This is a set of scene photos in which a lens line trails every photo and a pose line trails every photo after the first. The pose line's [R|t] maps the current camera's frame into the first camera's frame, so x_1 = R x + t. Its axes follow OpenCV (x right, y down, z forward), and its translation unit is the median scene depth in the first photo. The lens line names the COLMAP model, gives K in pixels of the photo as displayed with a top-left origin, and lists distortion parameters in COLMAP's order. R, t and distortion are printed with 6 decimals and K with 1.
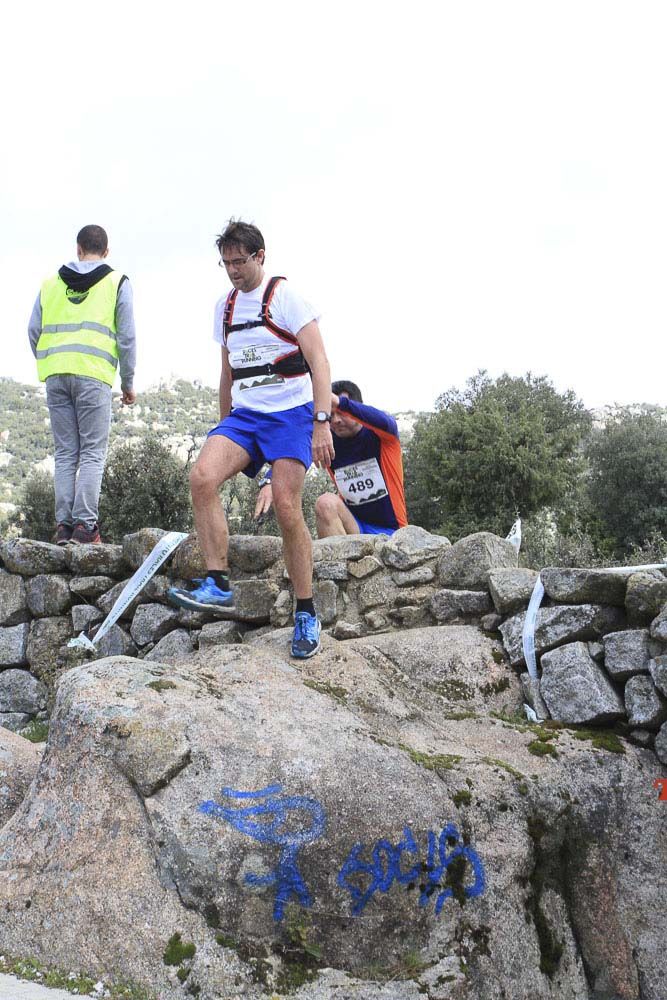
lens RADIAL K [[1746.9, 0, 344.0], [0, 1746.9, 500.6], [0, 0, 1]] dist [0.005097, 0.169017]
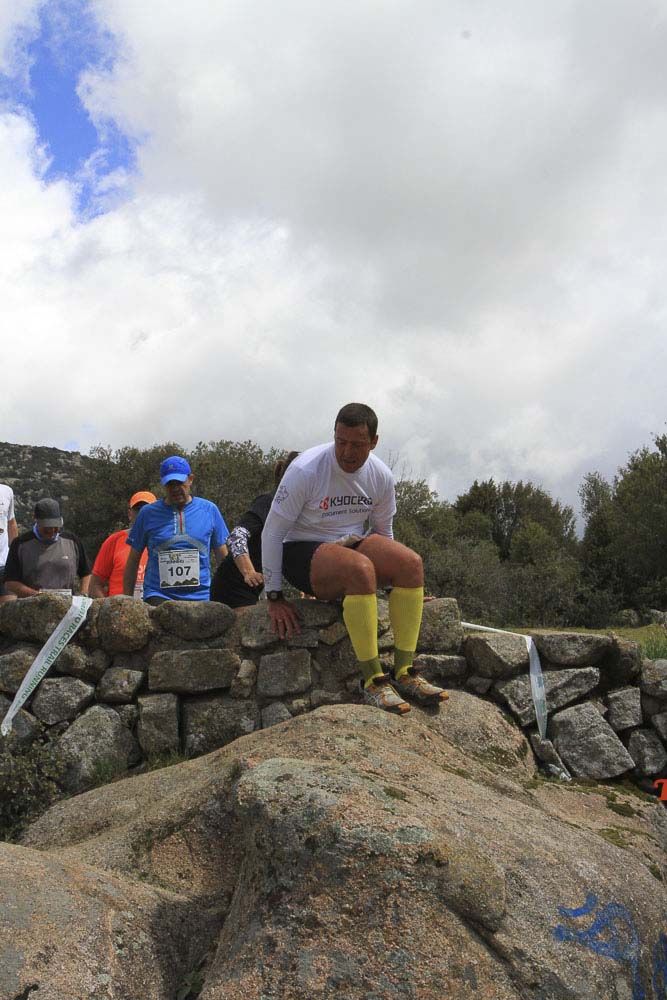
lens RADIAL K [[1305.6, 0, 339.2], [0, 1305.6, 503.0], [0, 0, 1]] dist [-0.036716, 0.103597]
pose [[0.779433, 0.025563, 0.625964, -0.495691], [-0.021531, 0.999670, -0.014015, -0.028361], [-0.626116, -0.002553, 0.779726, 0.461592]]
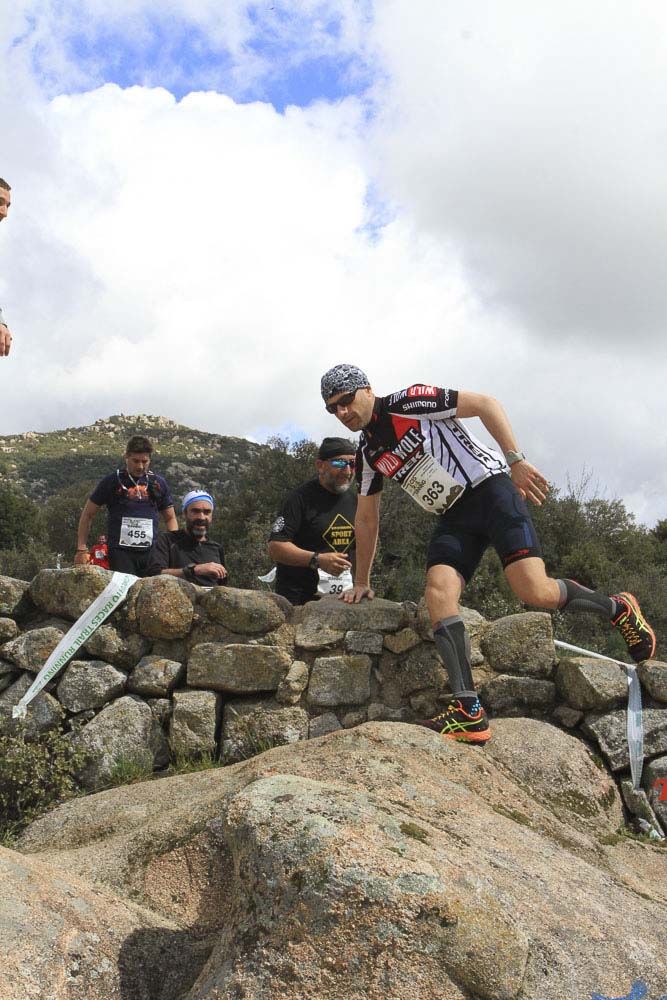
lens RADIAL K [[1376.1, 0, 341.5], [0, 1376.1, 497.6], [0, 0, 1]] dist [-0.026903, 0.084628]
pose [[0.854675, 0.096859, 0.510048, -0.402679], [-0.103448, 0.994514, -0.015514, -0.020590], [-0.508752, -0.039504, 0.860006, 0.476928]]
